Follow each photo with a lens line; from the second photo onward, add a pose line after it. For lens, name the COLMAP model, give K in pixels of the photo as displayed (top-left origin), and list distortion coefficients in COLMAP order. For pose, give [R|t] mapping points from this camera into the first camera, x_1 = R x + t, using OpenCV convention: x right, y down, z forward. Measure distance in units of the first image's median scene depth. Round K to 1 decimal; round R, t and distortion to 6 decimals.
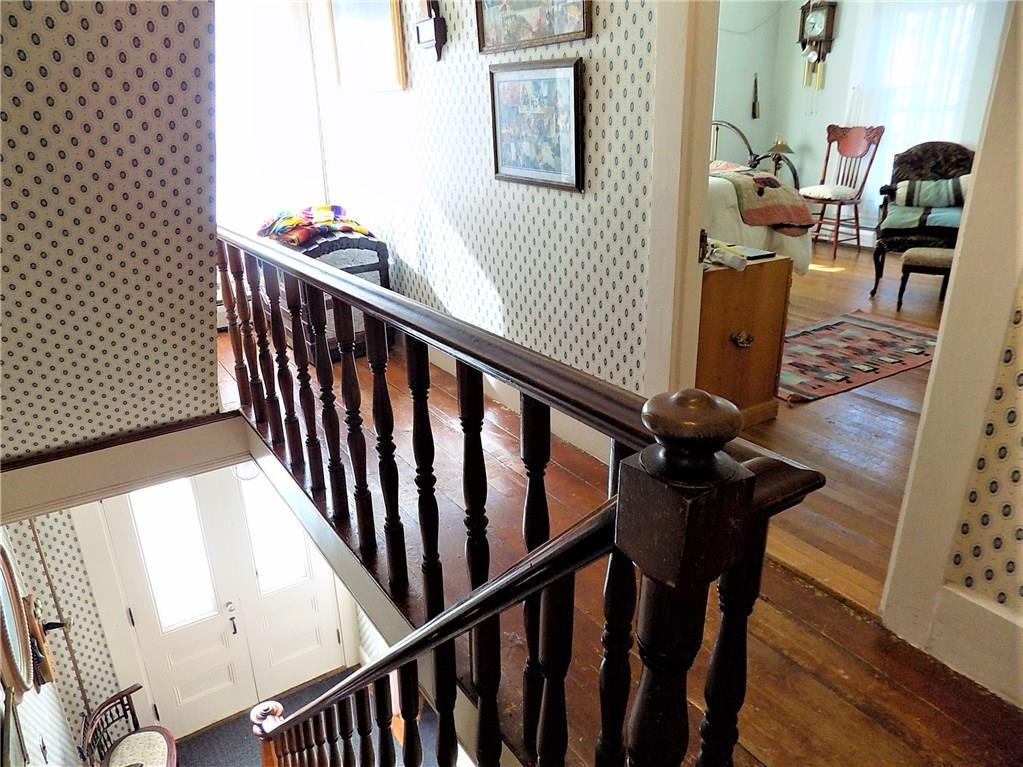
lens RADIAL K [[692.2, 0, 511.5], [0, 692.2, 383.5], [0, 0, 1]] dist [-0.077234, 0.058163]
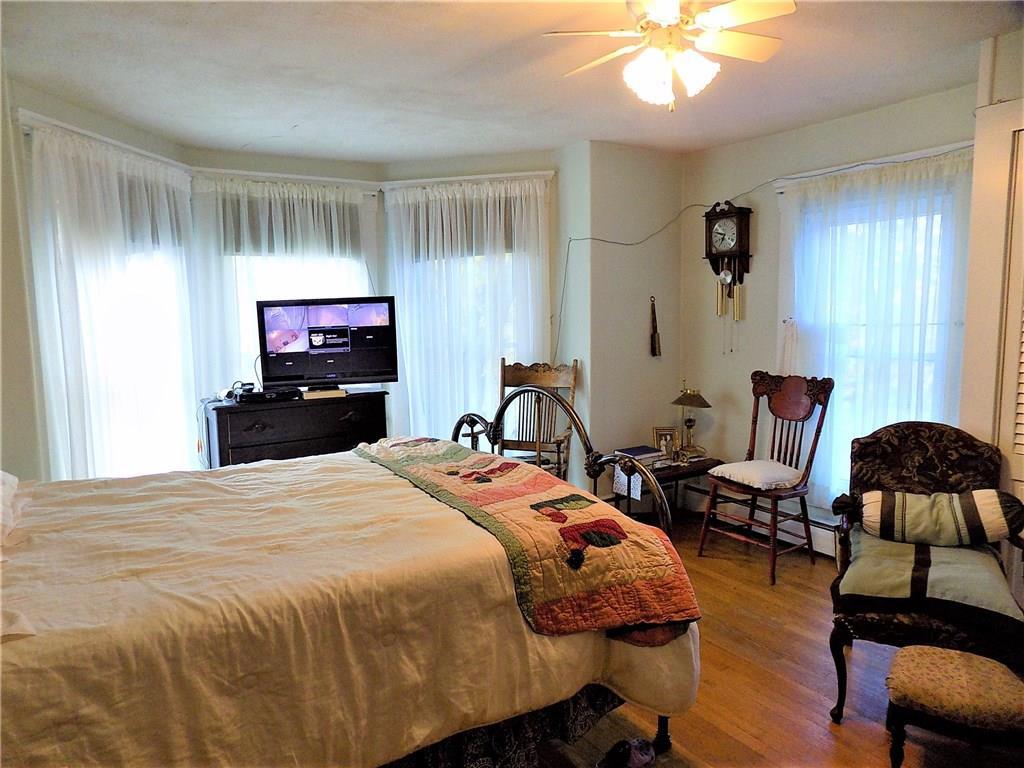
lens RADIAL K [[692.8, 0, 512.0], [0, 692.8, 384.0], [0, 0, 1]] dist [-0.077234, 0.058163]
pose [[0.999296, 0.022159, 0.030274, 0.249228], [-0.013265, 0.963499, -0.267385, -0.220790], [-0.035094, 0.266795, 0.963114, 0.422561]]
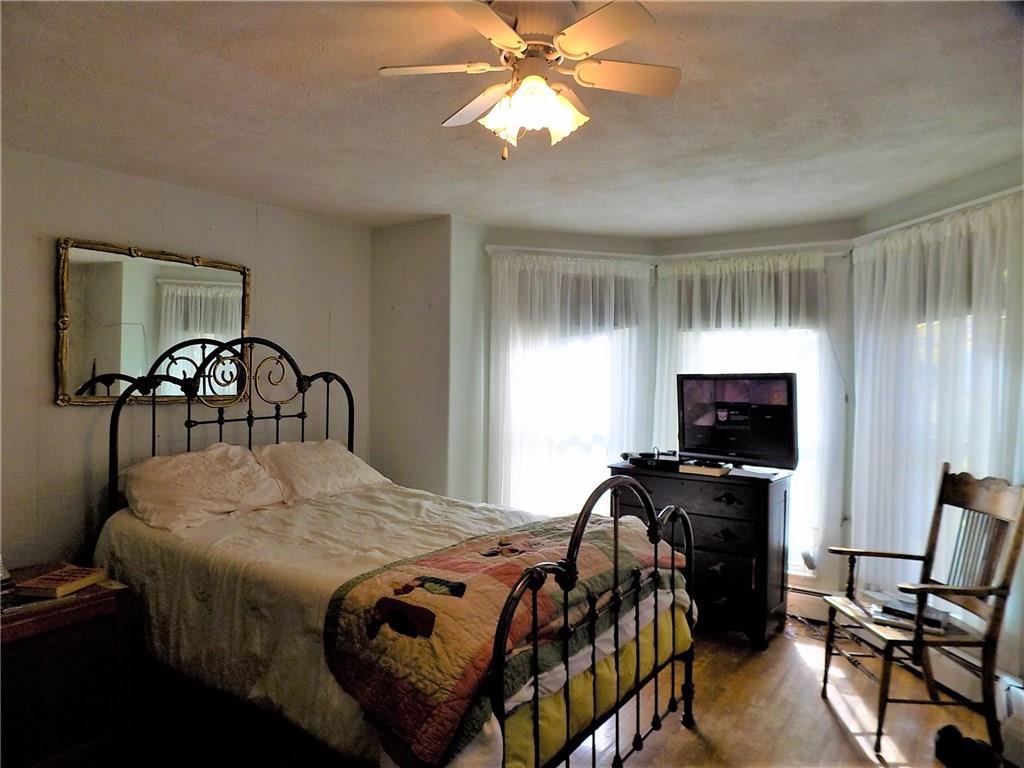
lens RADIAL K [[707.5, 0, 512.0], [0, 707.5, 384.0], [0, 0, 1]] dist [-0.076856, 0.158778]
pose [[0.387224, 0.057397, -0.920197, 0.699495], [-0.368764, 0.924393, -0.097519, -0.352139], [0.845027, 0.377098, 0.379113, 0.677568]]
